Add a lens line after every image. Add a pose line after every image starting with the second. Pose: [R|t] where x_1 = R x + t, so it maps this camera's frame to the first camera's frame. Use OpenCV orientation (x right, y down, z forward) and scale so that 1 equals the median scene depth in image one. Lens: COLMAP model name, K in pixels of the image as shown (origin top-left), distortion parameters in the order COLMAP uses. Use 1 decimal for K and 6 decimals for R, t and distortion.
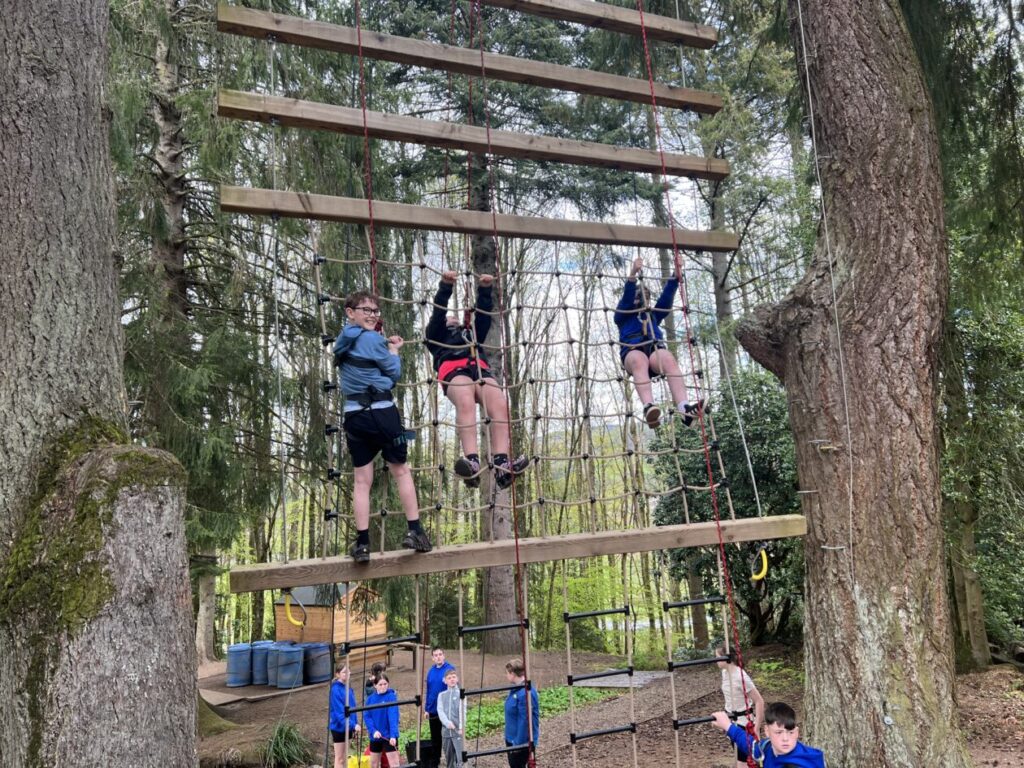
lens RADIAL K [[766.7, 0, 518.4], [0, 766.7, 390.5], [0, 0, 1]] dist [0.052018, -0.054775]
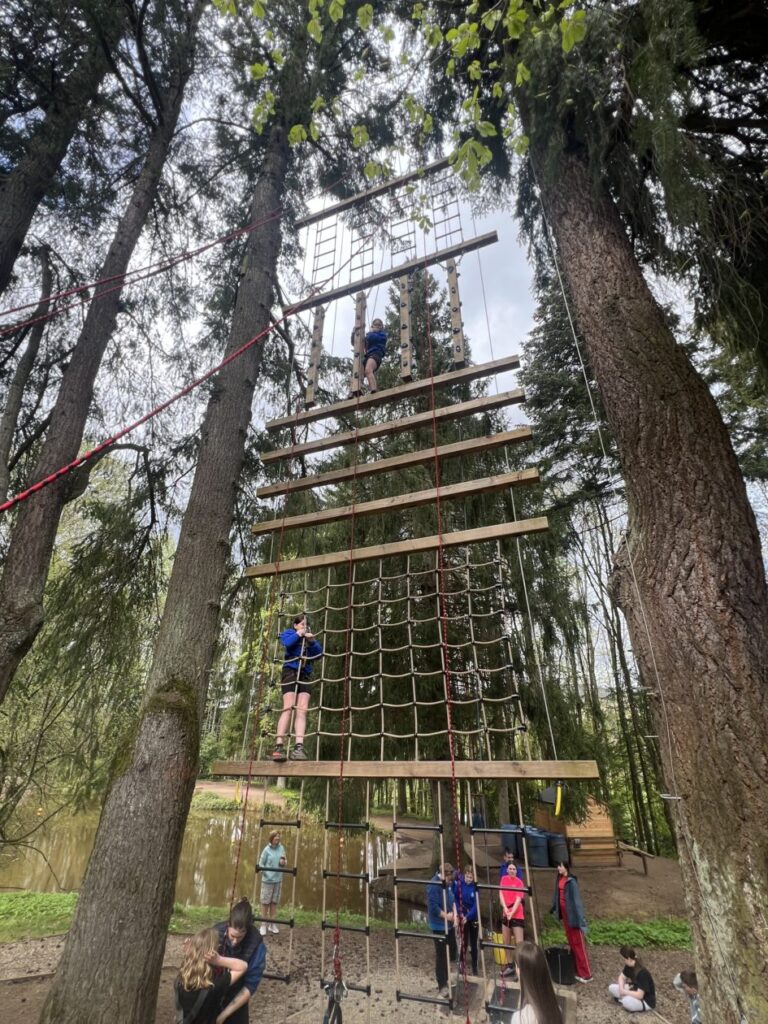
lens RADIAL K [[463.8, 0, 380.6], [0, 463.8, 509.9], [0, 0, 1]] dist [-0.001475, 0.000127]
pose [[0.742898, -0.240213, -0.624821, 0.258223], [0.054002, 0.951861, -0.301737, 0.001127], [0.667223, 0.190418, 0.720107, 0.094225]]
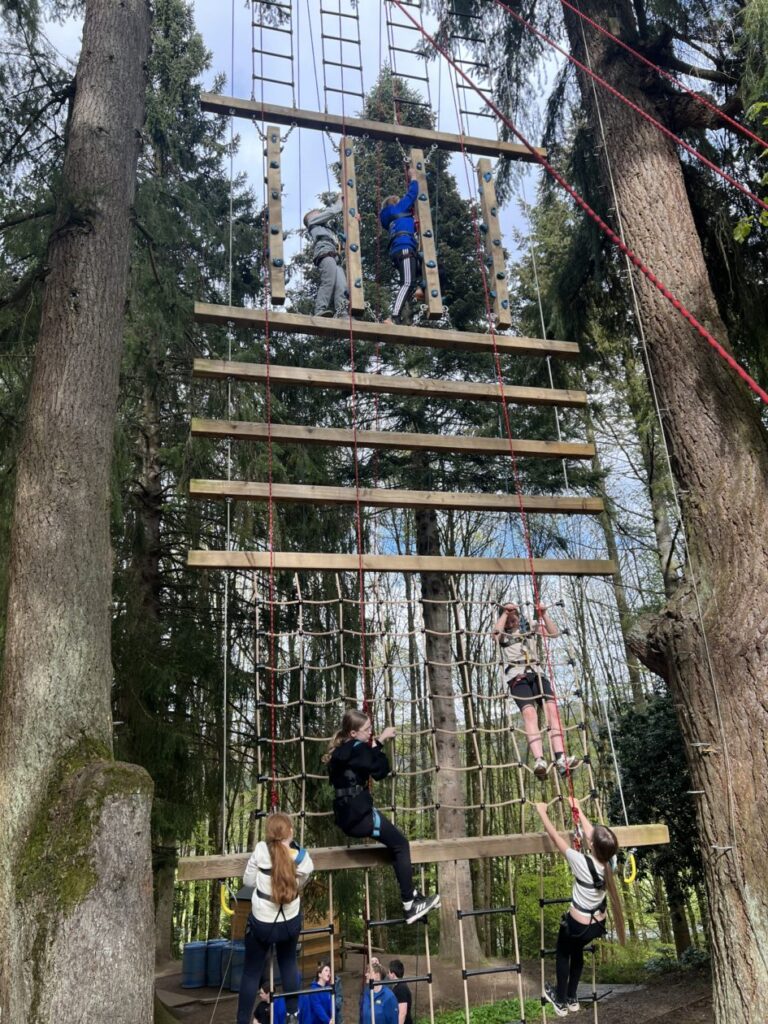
lens RADIAL K [[766.7, 0, 381.0], [0, 766.7, 510.5], [0, 0, 1]] dist [0.052018, -0.054775]
pose [[0.991754, -0.043560, -0.120526, 0.036964], [0.018646, 0.979500, -0.200581, -0.021091], [0.126792, 0.196680, 0.972235, -0.088882]]
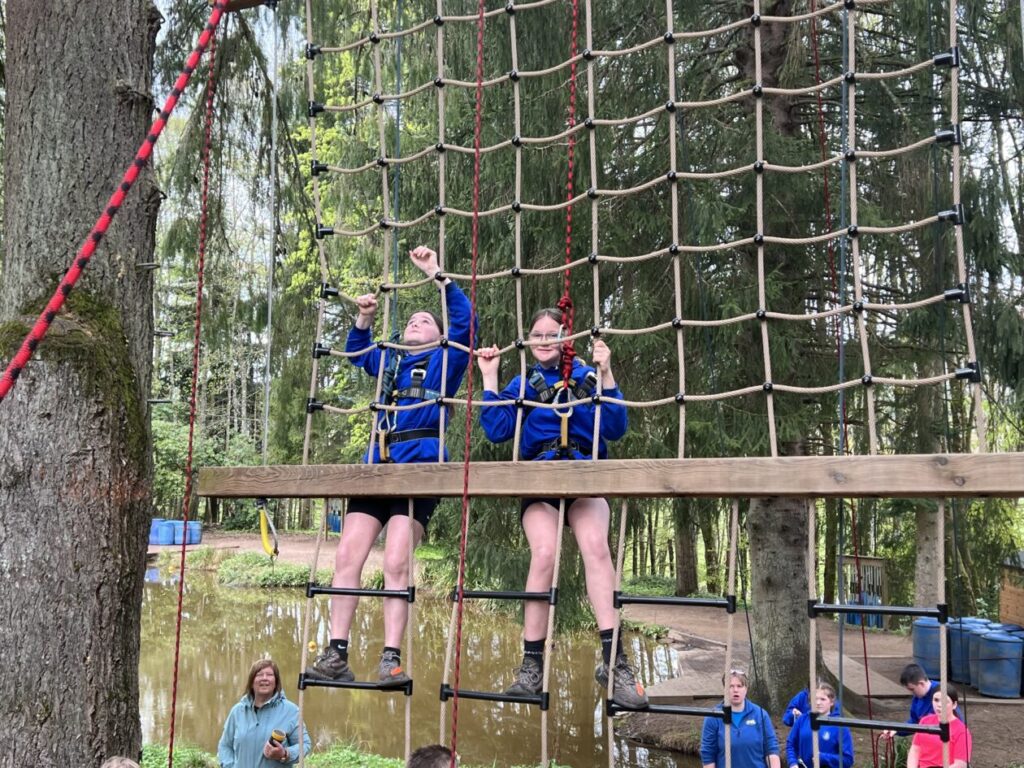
lens RADIAL K [[1231.4, 0, 514.1], [0, 1231.4, 390.7], [0, 0, 1]] dist [0.020625, -0.011106]
pose [[0.670077, 0.020341, -0.742013, 0.253436], [0.079870, 0.991845, 0.099316, 0.016406], [0.737982, -0.125814, 0.662988, 0.124323]]
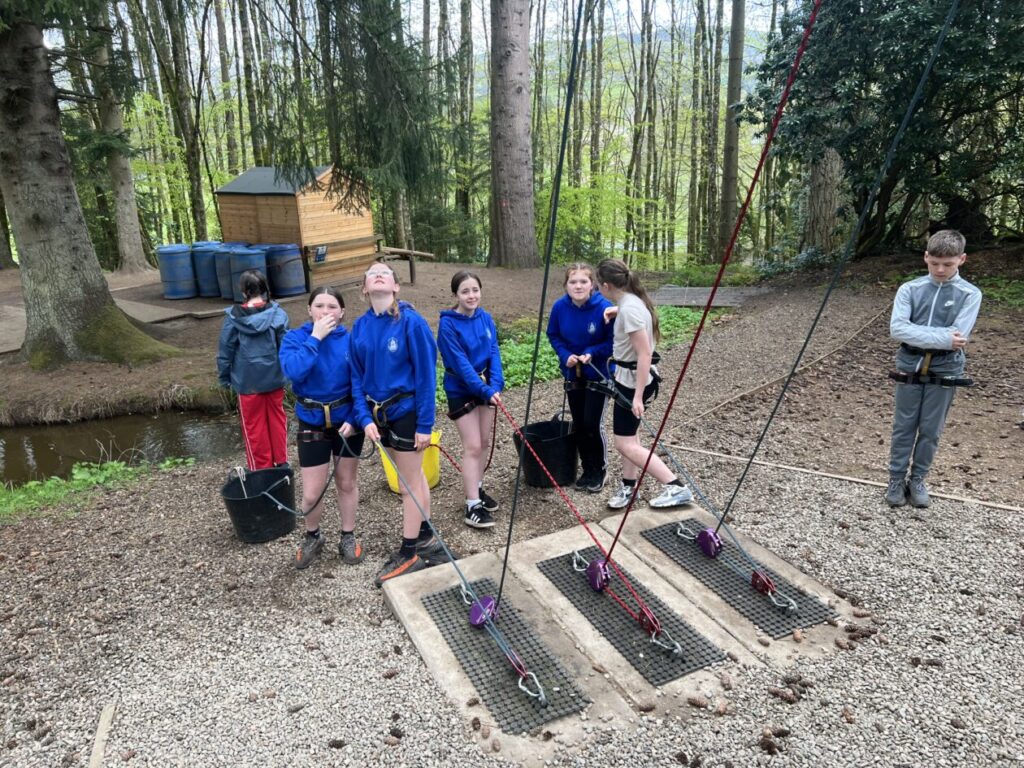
lens RADIAL K [[766.7, 0, 518.4], [0, 766.7, 390.5], [0, 0, 1]] dist [0.052018, -0.054775]
pose [[0.997887, 0.001725, 0.064950, -0.130759], [-0.031045, 0.890813, 0.453308, 0.170696], [-0.057076, -0.454366, 0.888985, 0.422174]]
